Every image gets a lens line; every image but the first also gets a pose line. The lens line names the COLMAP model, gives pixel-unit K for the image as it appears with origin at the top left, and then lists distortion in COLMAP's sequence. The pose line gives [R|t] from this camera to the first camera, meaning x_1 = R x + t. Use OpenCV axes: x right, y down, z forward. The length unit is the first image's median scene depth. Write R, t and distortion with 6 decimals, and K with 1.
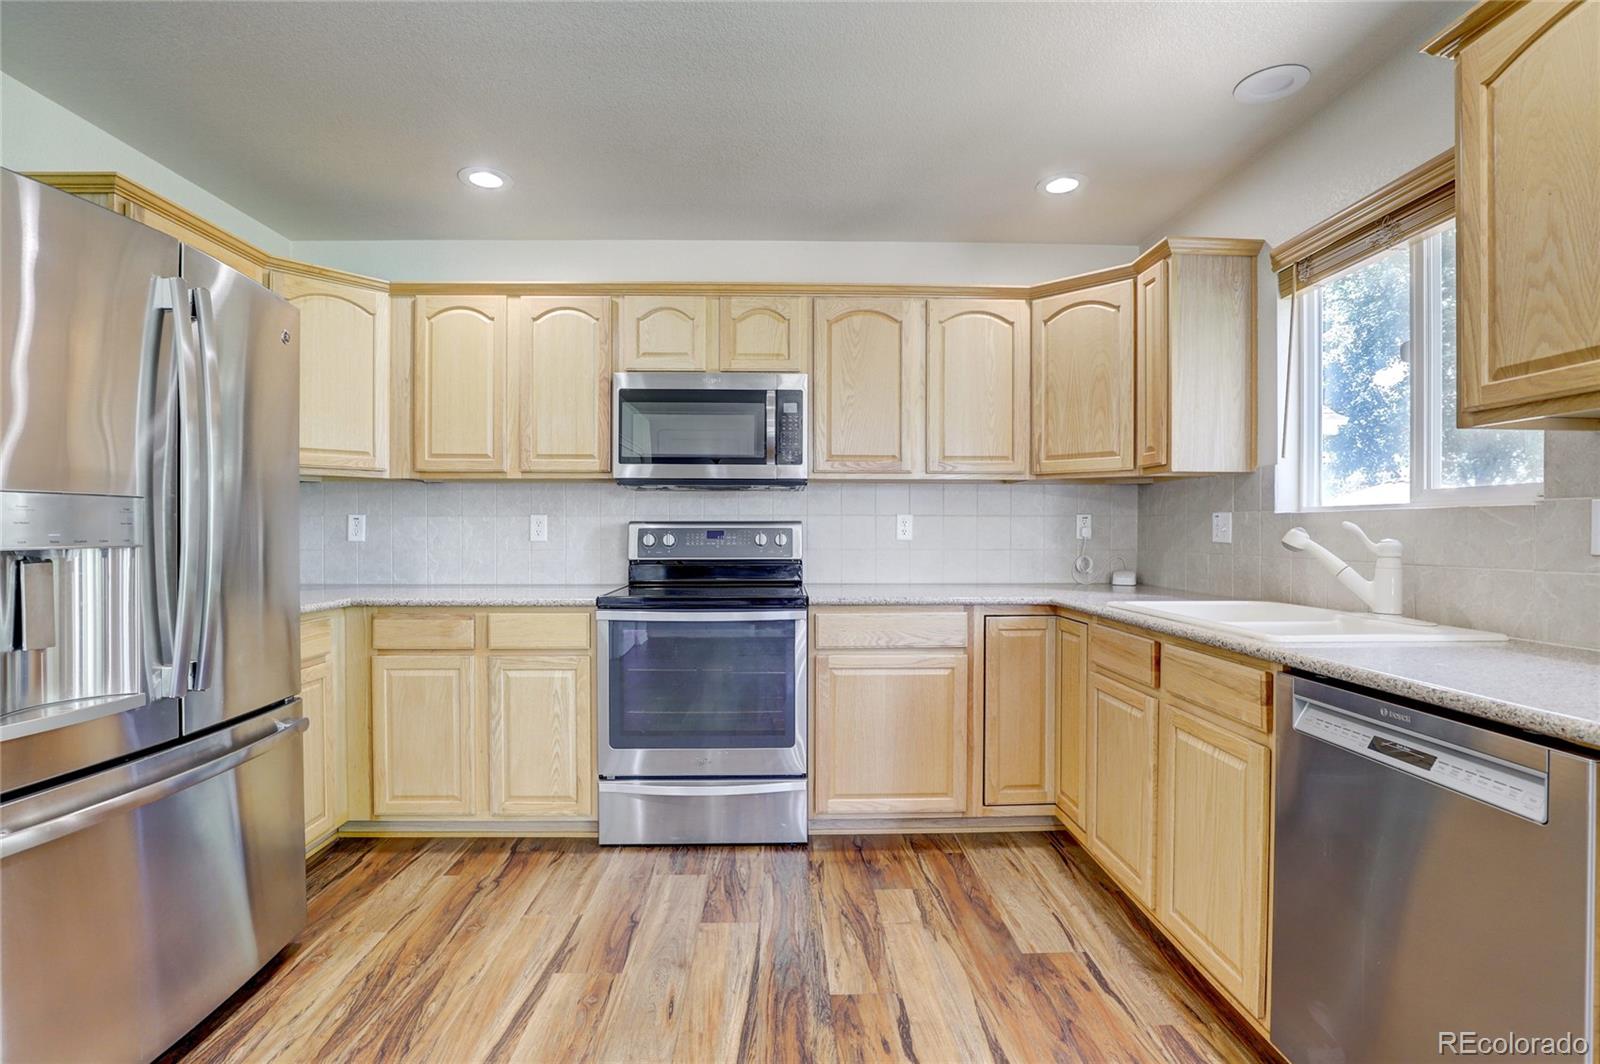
lens RADIAL K [[726.8, 0, 800.0], [0, 726.8, 532.0], [0, 0, 1]] dist [-0.050642, 0.000271]
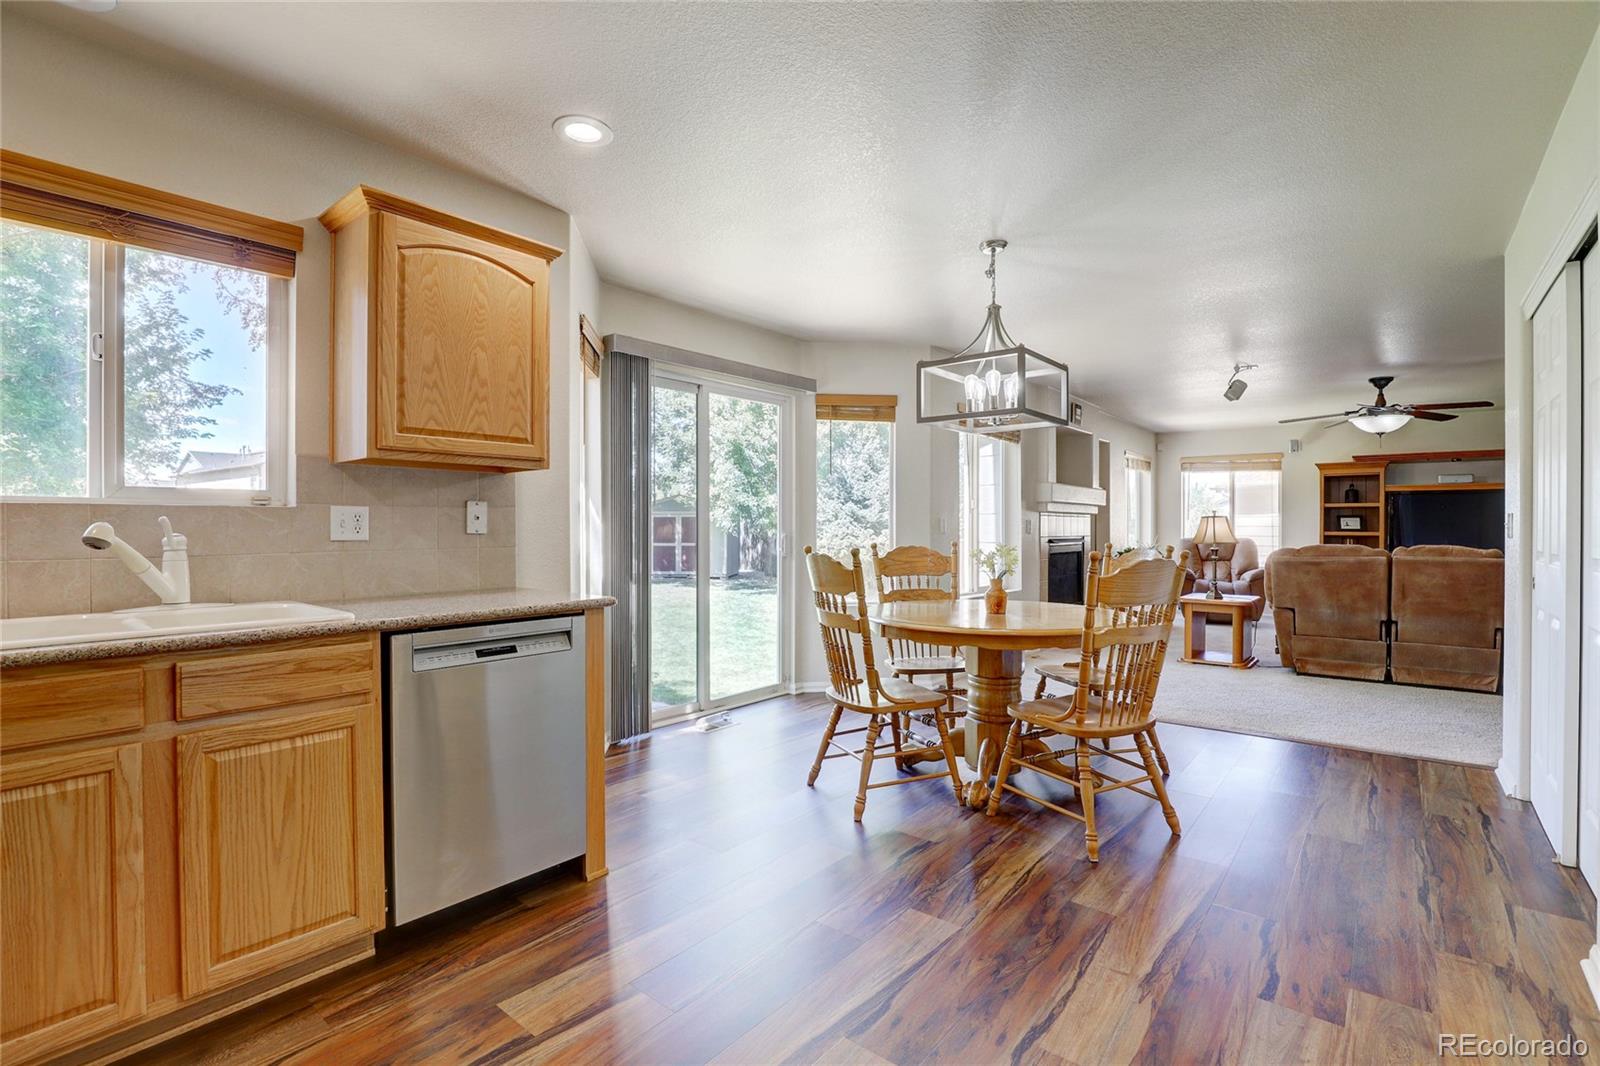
lens RADIAL K [[726.8, 0, 800.0], [0, 726.8, 533.0], [0, 0, 1]] dist [-0.050642, 0.000271]
pose [[-0.761792, -0.010180, 0.647741, -0.710639], [-0.003064, 0.999922, 0.012112, -0.006743], [-0.647814, 0.007242, -0.761764, 1.481679]]
